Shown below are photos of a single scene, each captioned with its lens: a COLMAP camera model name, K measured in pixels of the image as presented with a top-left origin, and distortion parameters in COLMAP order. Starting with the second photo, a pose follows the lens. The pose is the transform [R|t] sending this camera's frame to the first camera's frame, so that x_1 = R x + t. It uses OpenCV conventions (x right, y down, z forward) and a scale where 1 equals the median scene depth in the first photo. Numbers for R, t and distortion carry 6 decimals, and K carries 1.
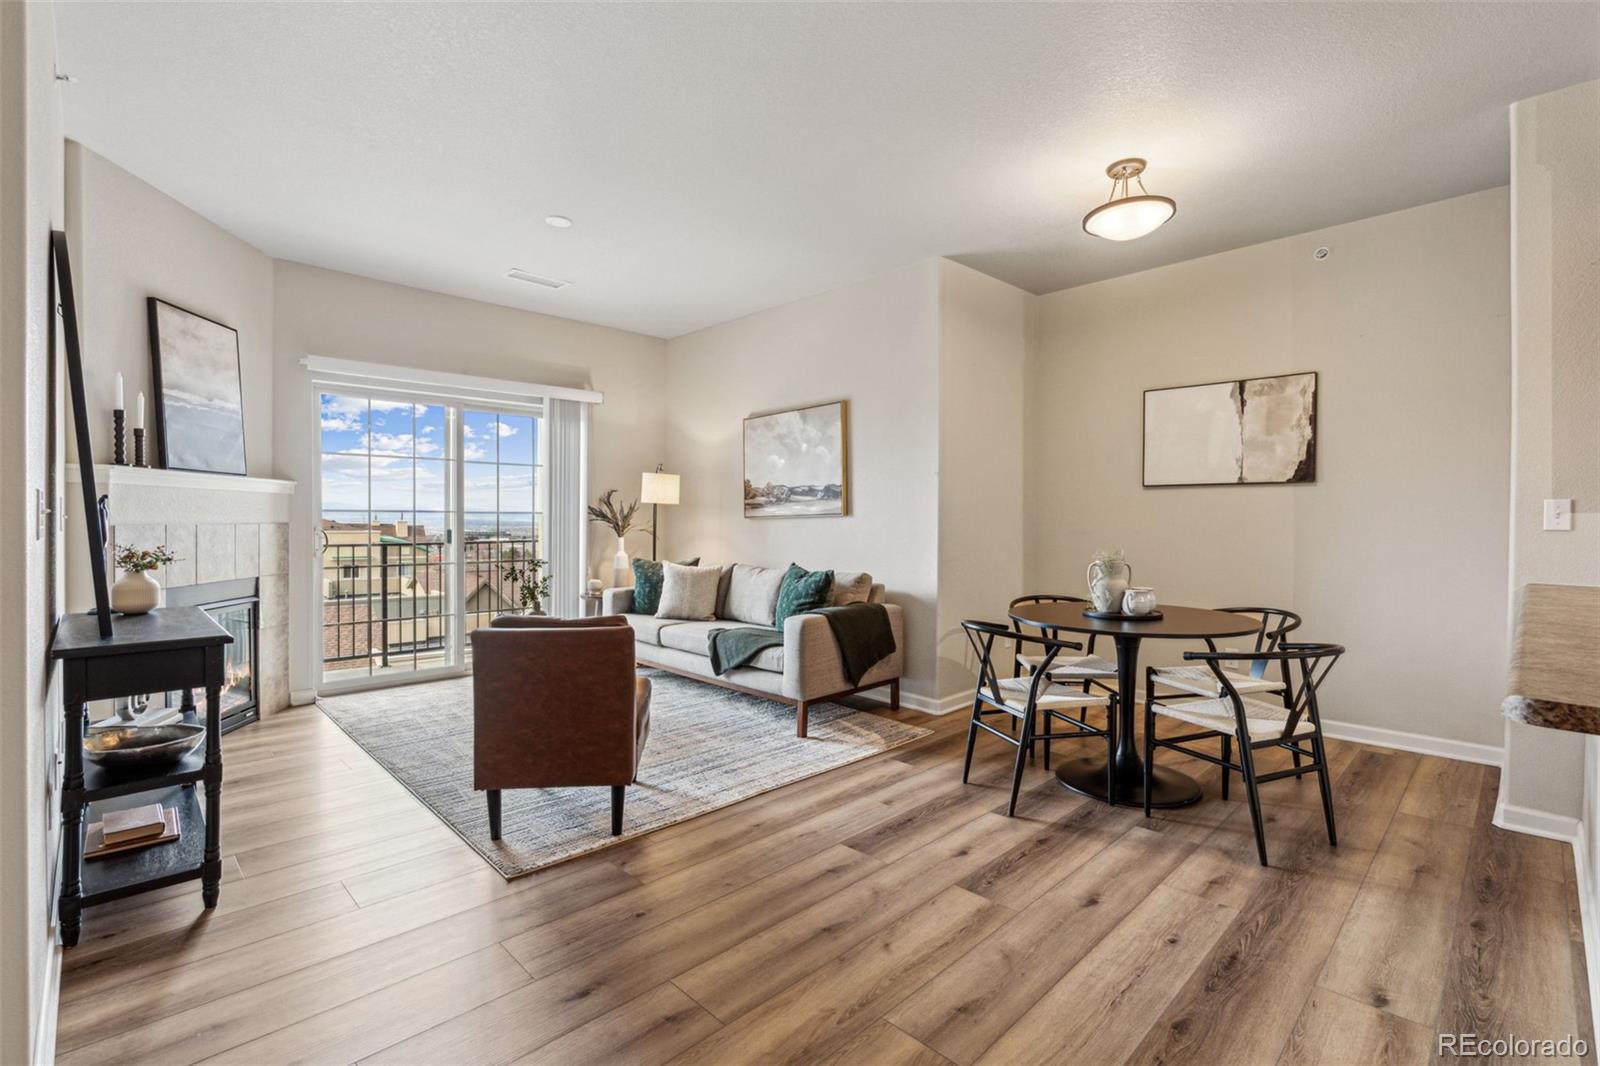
lens RADIAL K [[726.1, 0, 787.2], [0, 726.1, 526.6], [0, 0, 1]] dist [-0.027653, 0.008903]
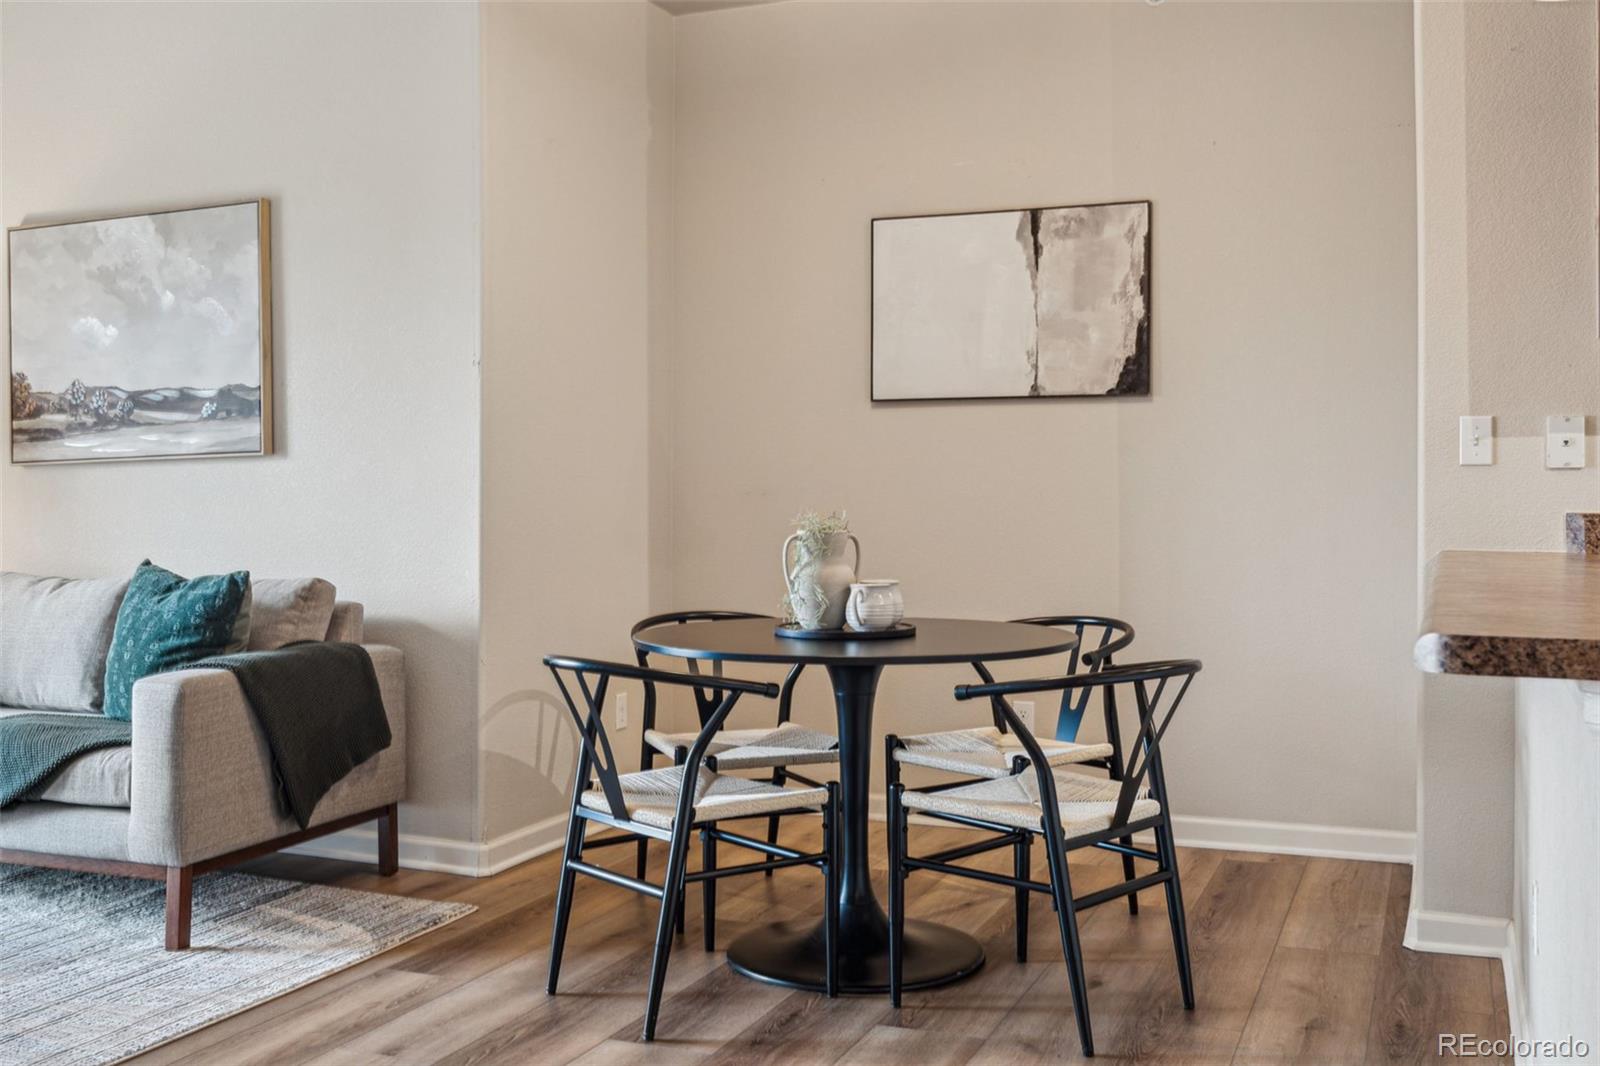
lens RADIAL K [[1598.1, 0, 785.2], [0, 1598.1, 499.7], [0, 0, 1]] dist [0.008728, 0.000000]
pose [[0.914361, -0.001140, 0.404898, -0.034125], [0.006356, 0.999913, -0.011539, 0.031809], [-0.404850, 0.013124, 0.914289, -0.032011]]
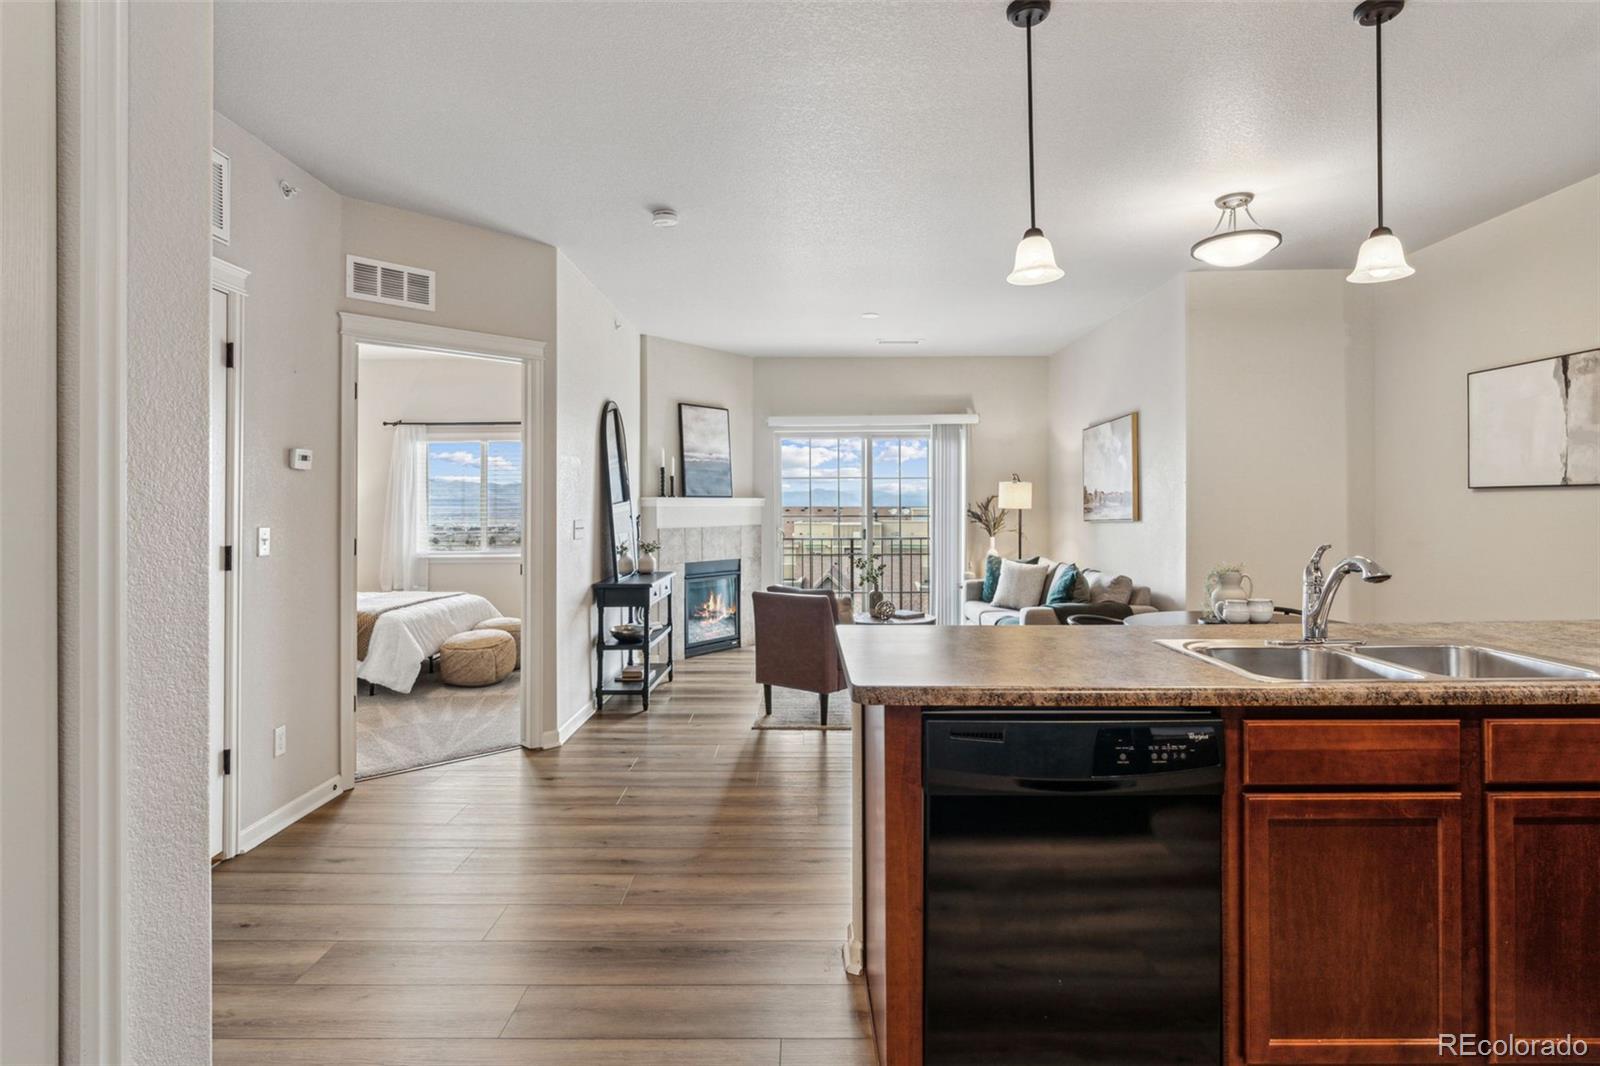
lens RADIAL K [[801.8, 0, 788.2], [0, 801.8, 512.3], [0, 0, 1]] dist [0.002446, -0.004350]
pose [[0.713880, -0.004381, -0.700254, 0.661336], [0.000827, 0.999985, -0.005412, -0.027198], [0.700268, 0.003285, 0.713873, -0.236422]]
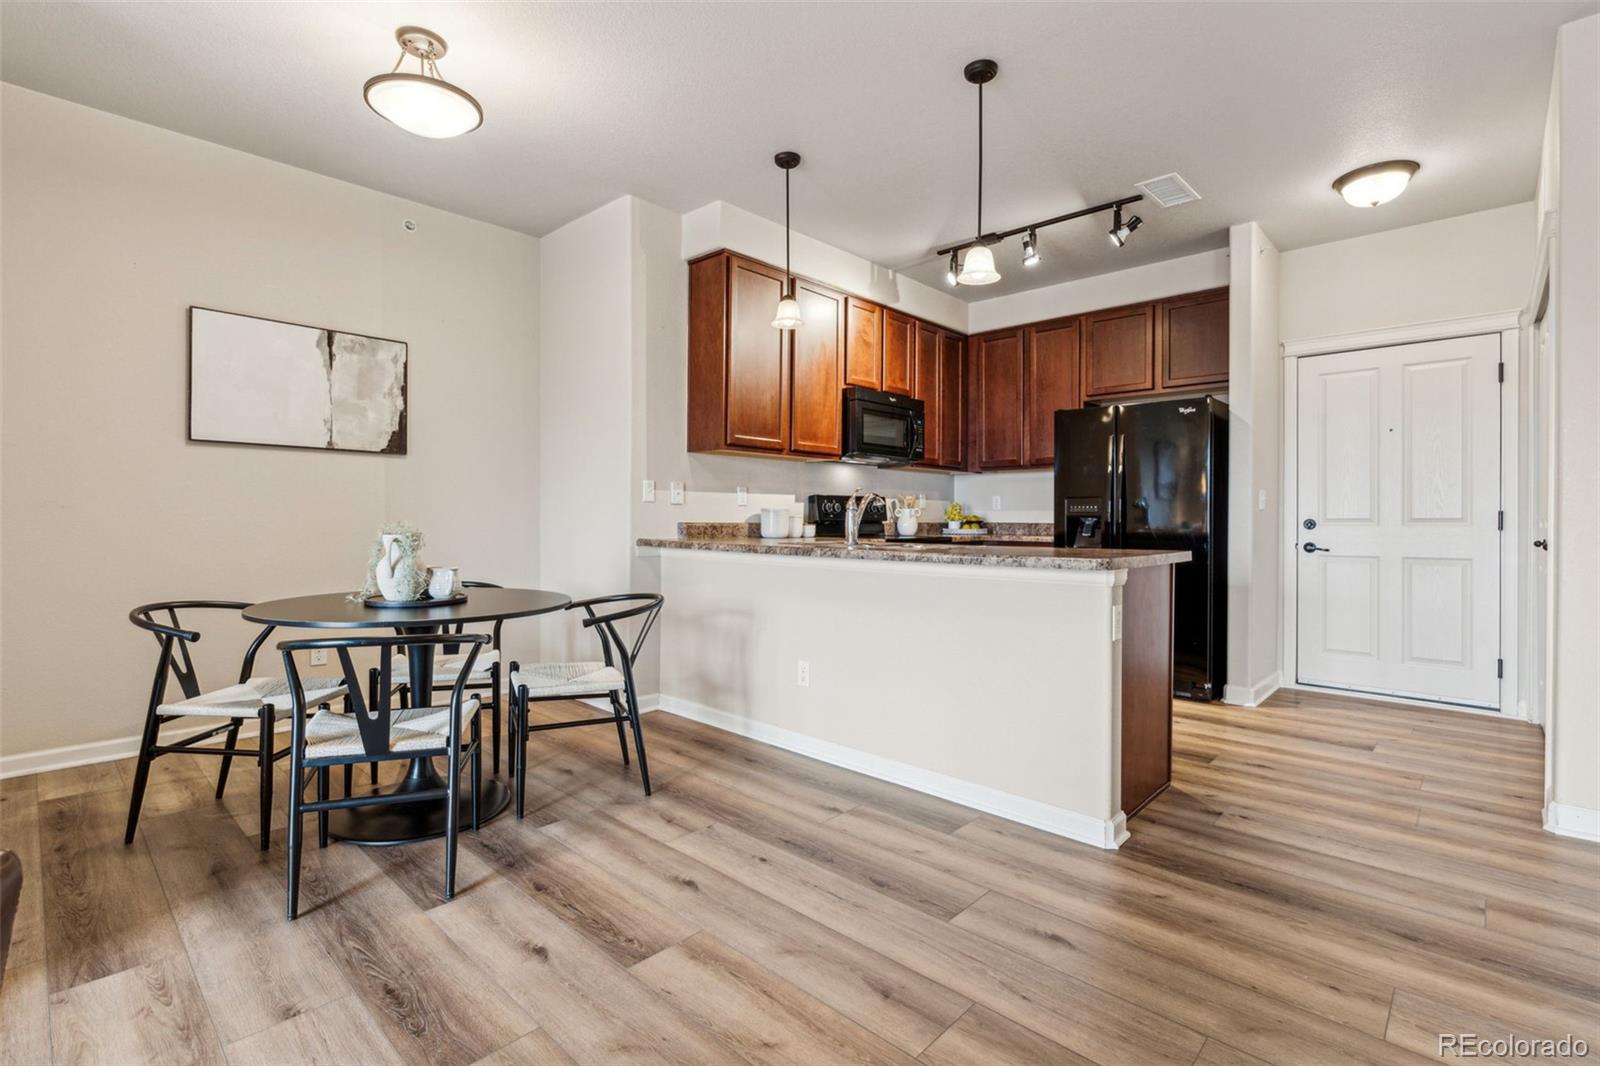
lens RADIAL K [[742.6, 0, 799.4], [0, 742.6, 521.9], [0, 0, 1]] dist [-0.010672, 0.005098]
pose [[-0.057521, -0.005956, 0.998327, -0.302067], [0.004580, 0.999970, 0.006230, 0.025761], [-0.998334, 0.004931, -0.057492, 0.505312]]
